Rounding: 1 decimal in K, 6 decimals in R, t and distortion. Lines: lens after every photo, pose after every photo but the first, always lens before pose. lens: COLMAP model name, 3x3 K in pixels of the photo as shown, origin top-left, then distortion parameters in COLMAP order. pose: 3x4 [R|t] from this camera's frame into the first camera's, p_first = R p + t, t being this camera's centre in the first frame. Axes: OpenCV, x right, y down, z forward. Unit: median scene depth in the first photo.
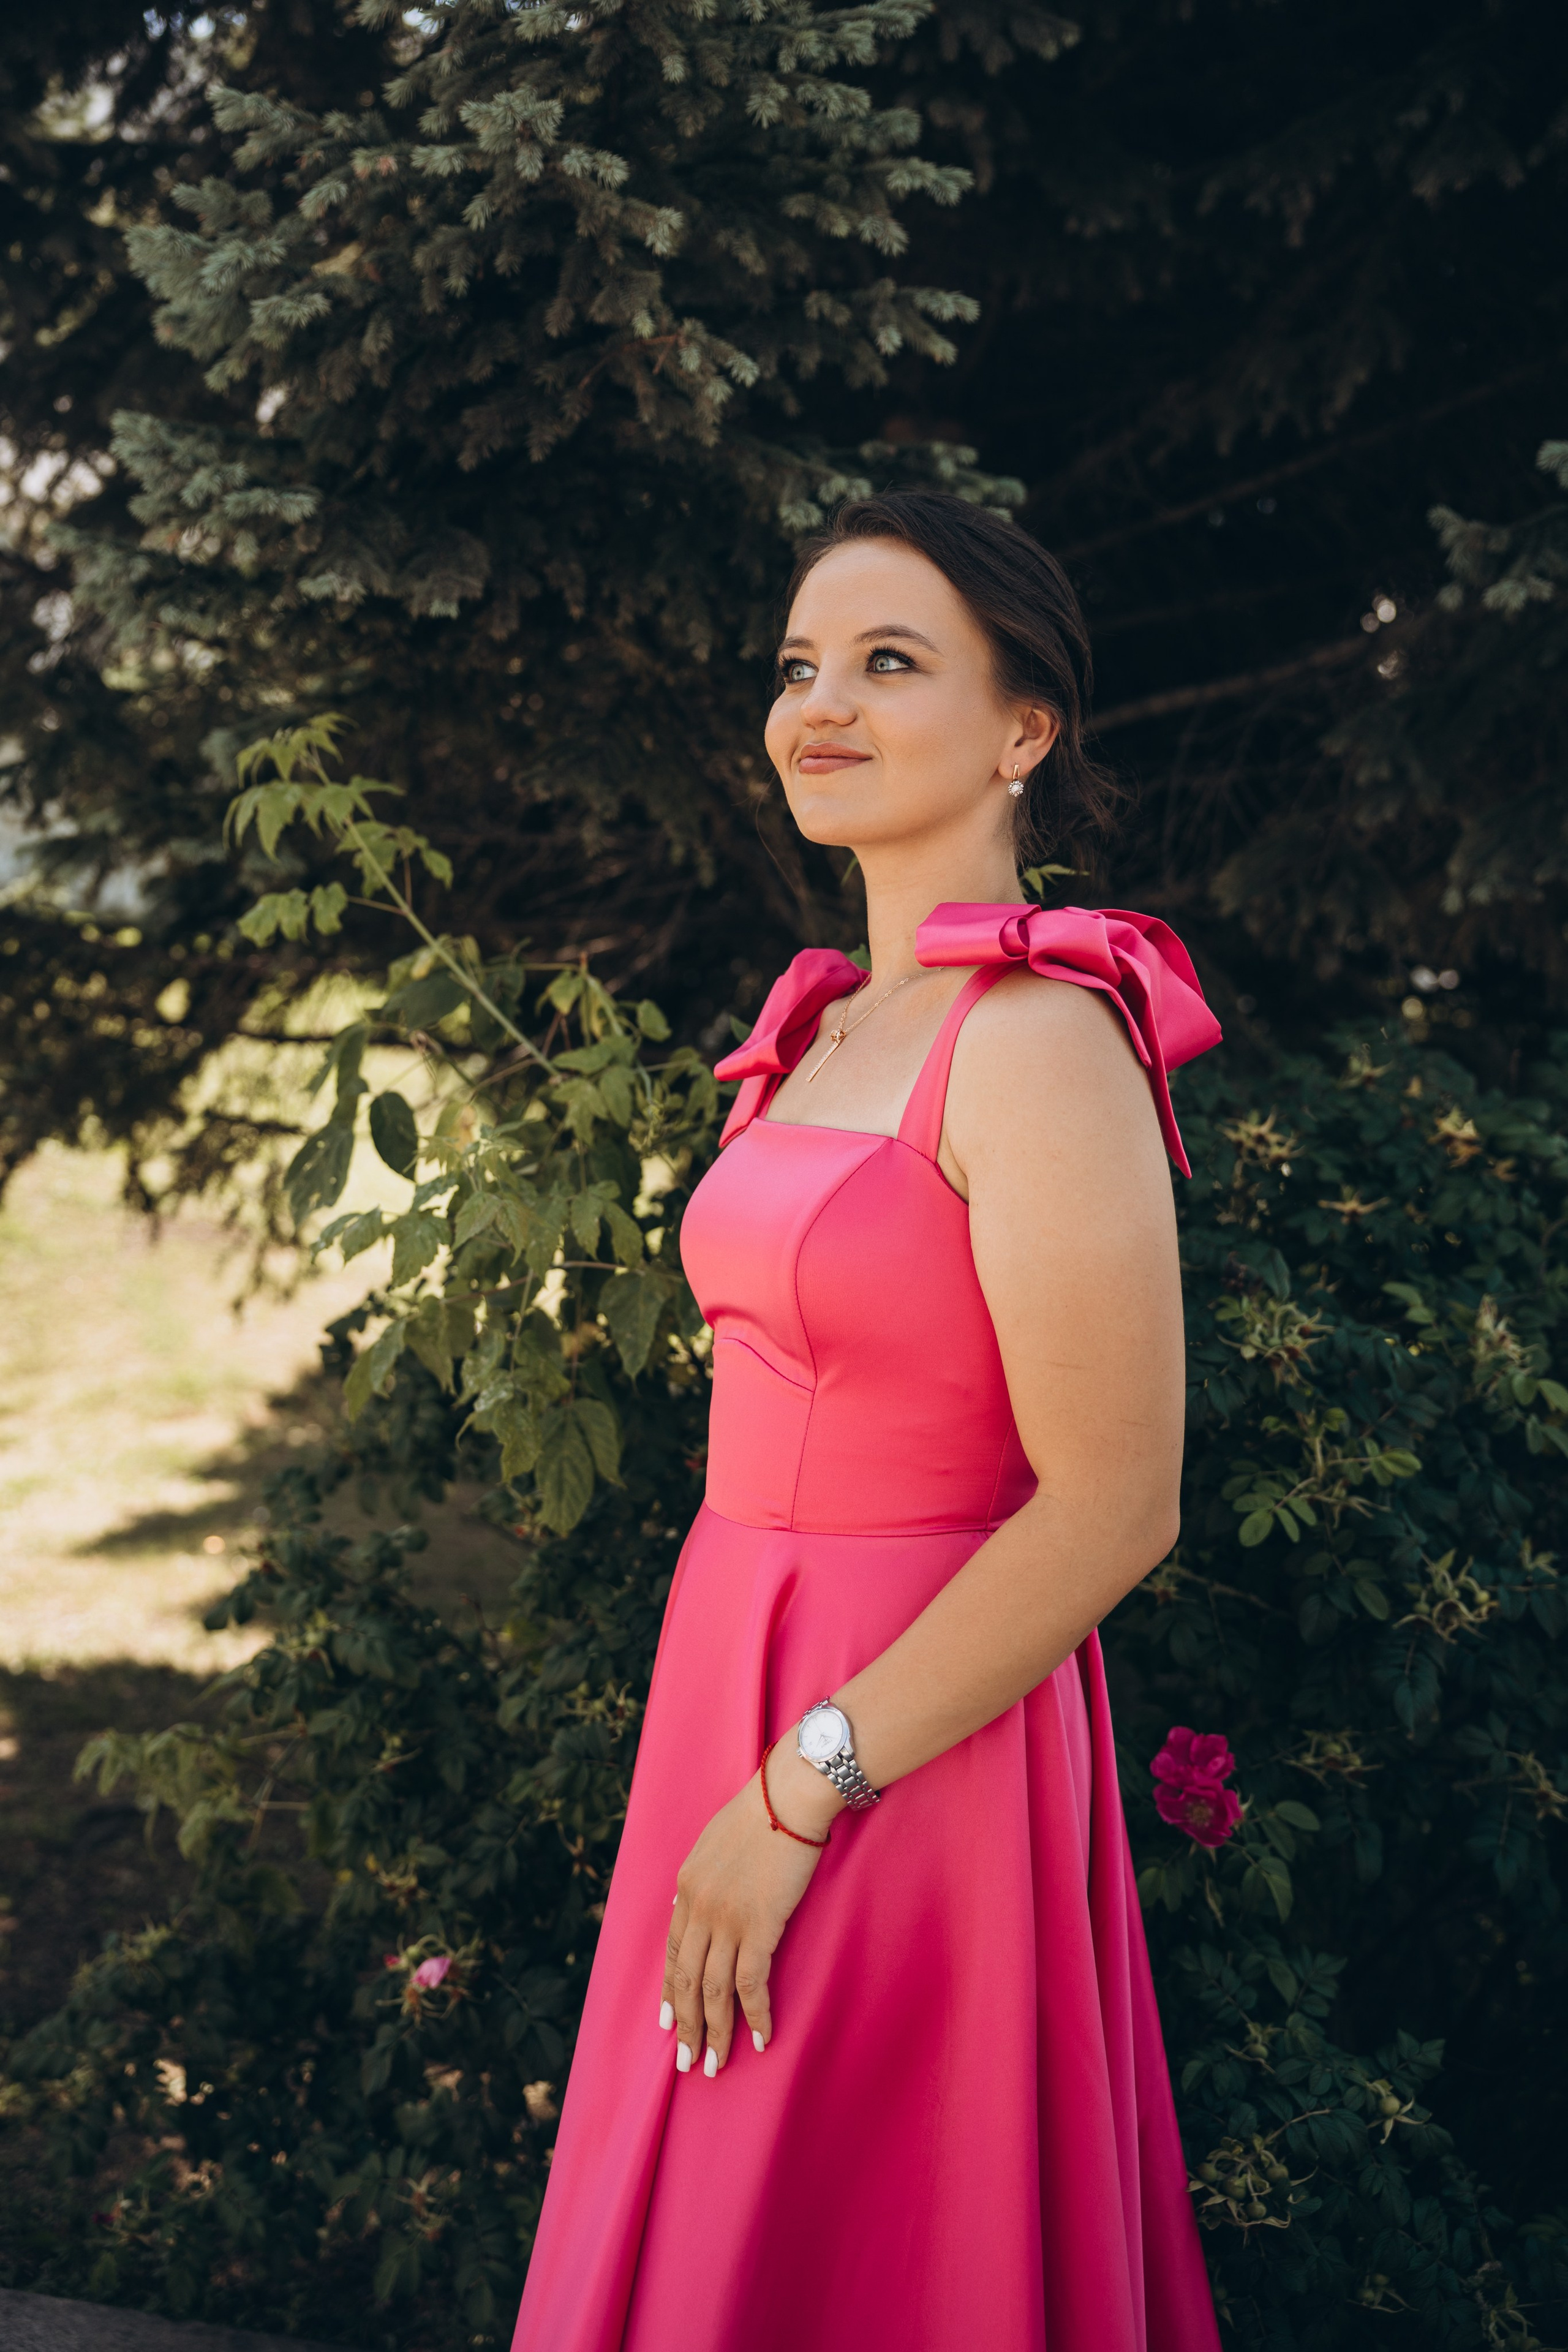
lens RADIAL K [[2767.8, 0, 783.6], [0, 2767.8, 1167.7], [0, 0, 1]] dist [0.068031, -0.004926]
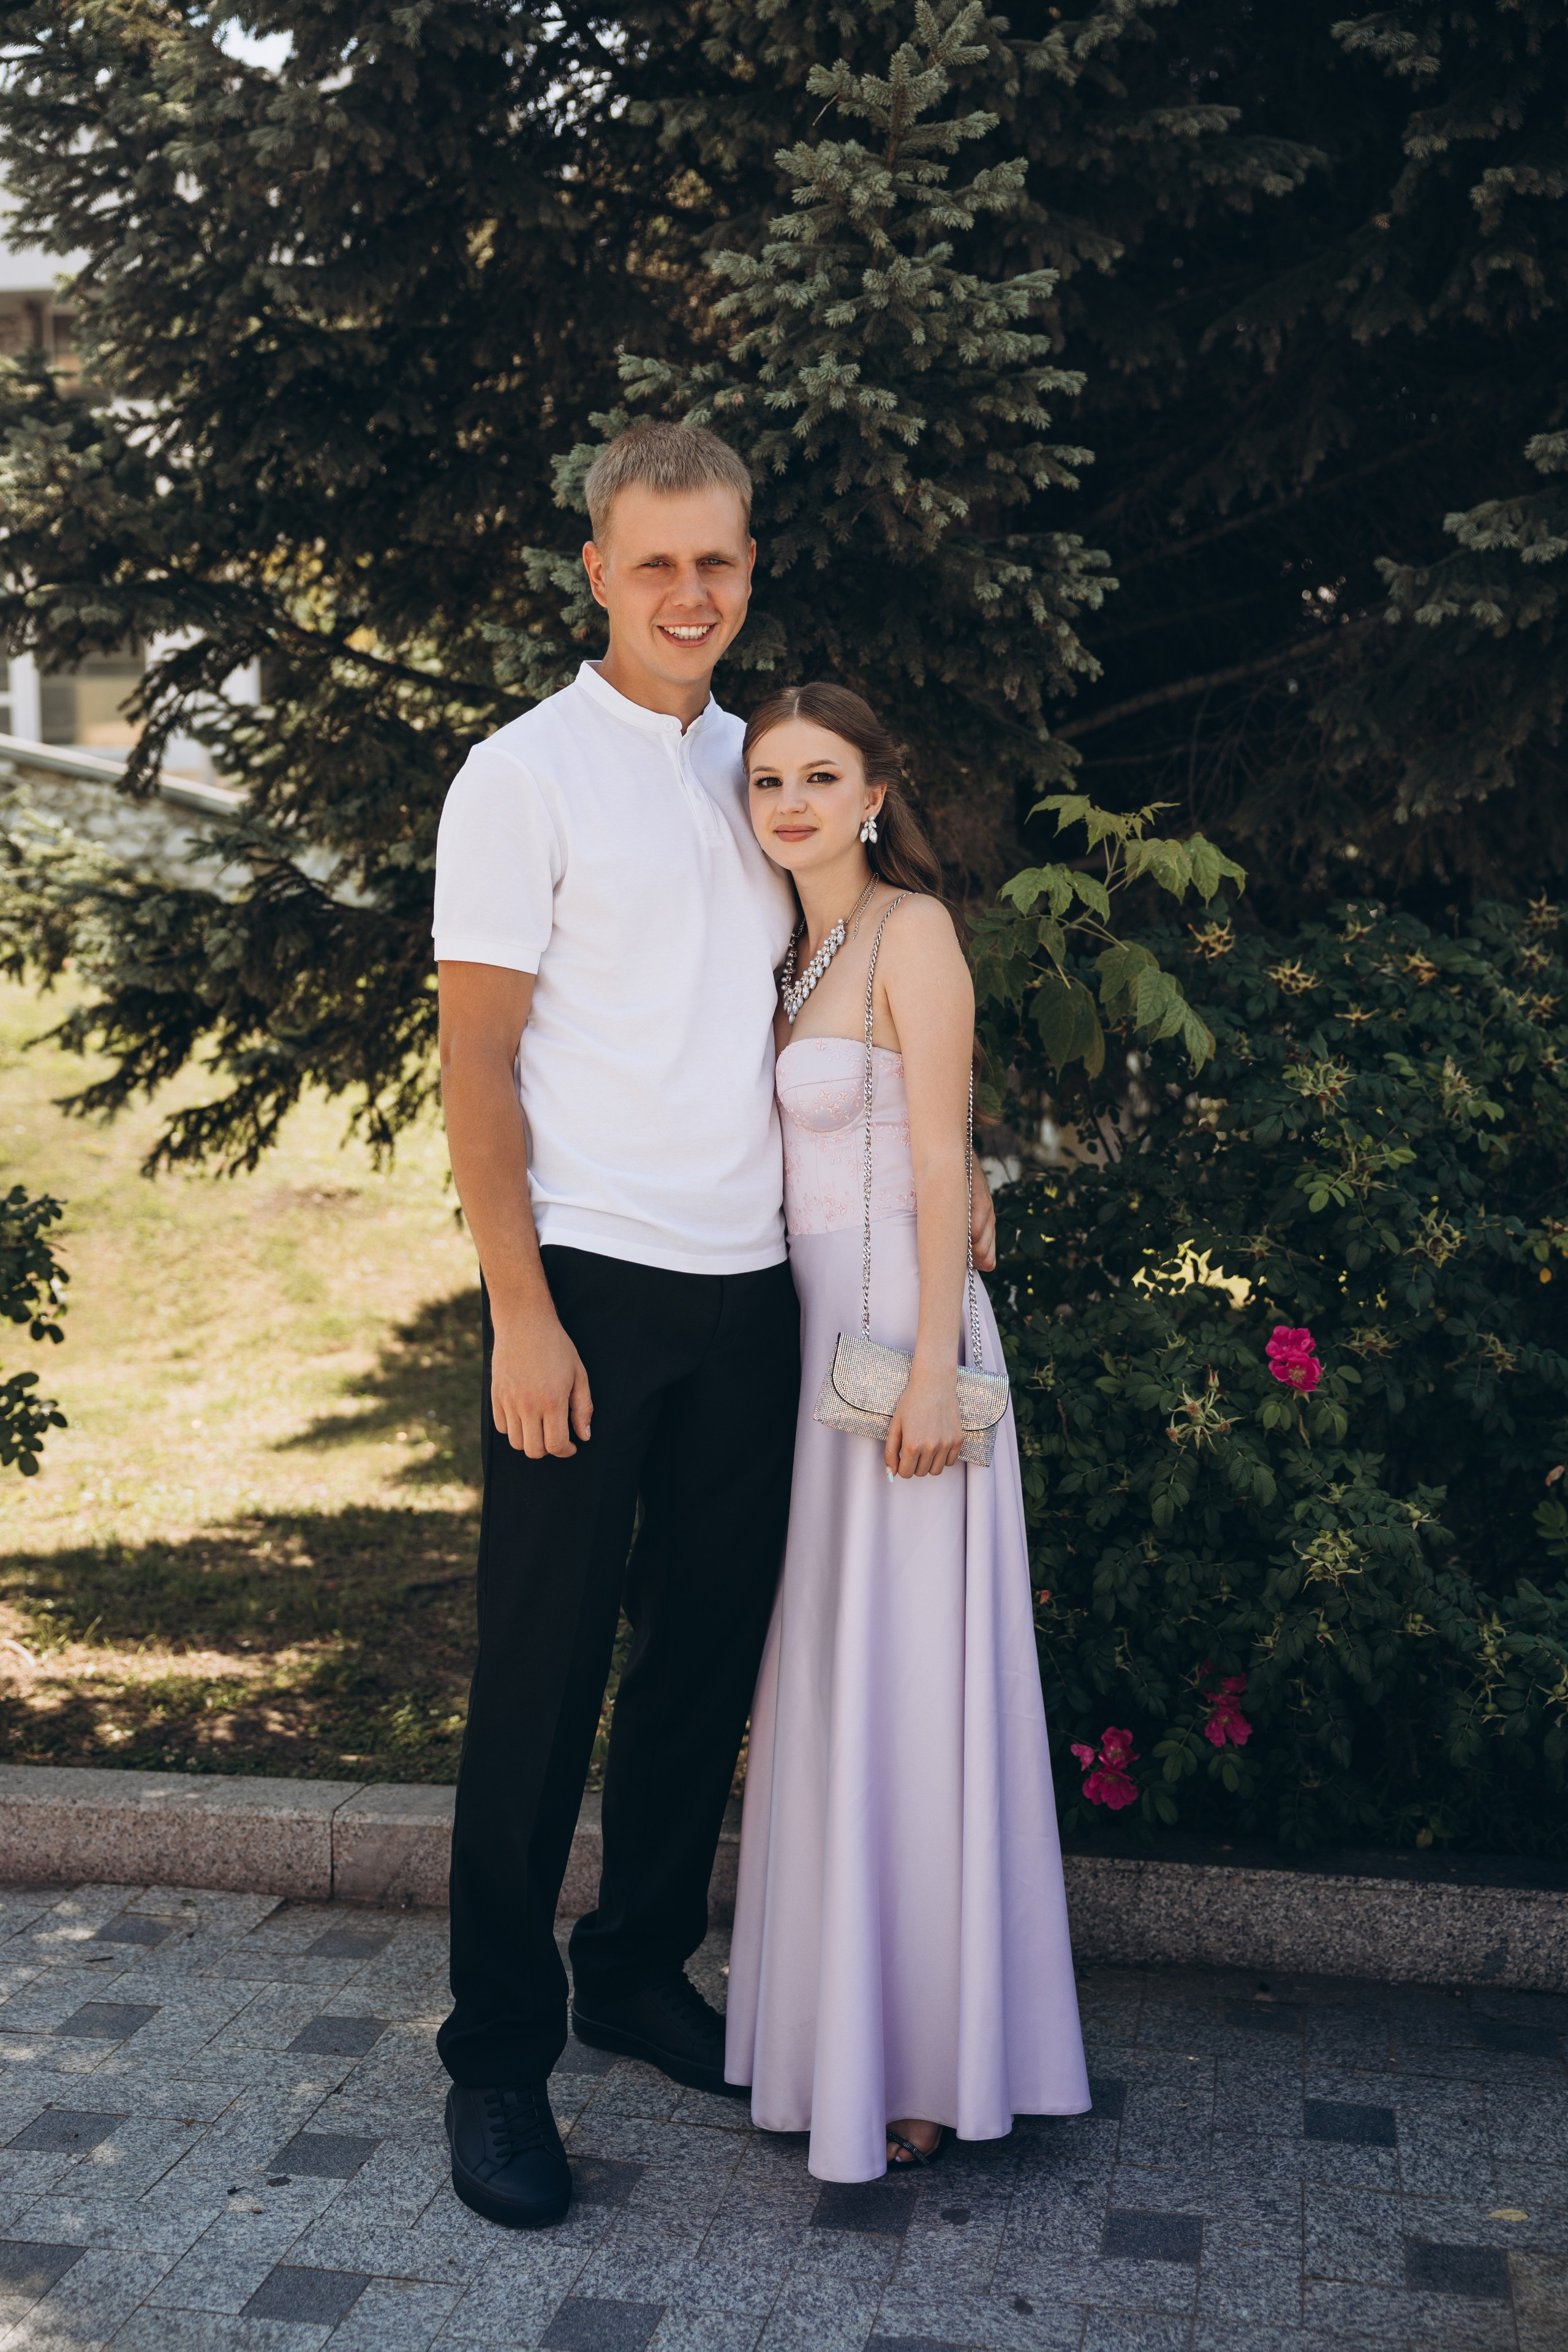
lens RADIAL K [[2639.9, 0, 781.0], [0, 2639.9, 1188.3], [0, 0, 1]] dist [0.036454, 0.043588]
pose [[0.997979, -0.063181, 0.006718, -0.147661], [0.063055, 0.997855, 0.017574, 0.072906], [-0.007814, -0.017115, 0.999823, -0.529236]]
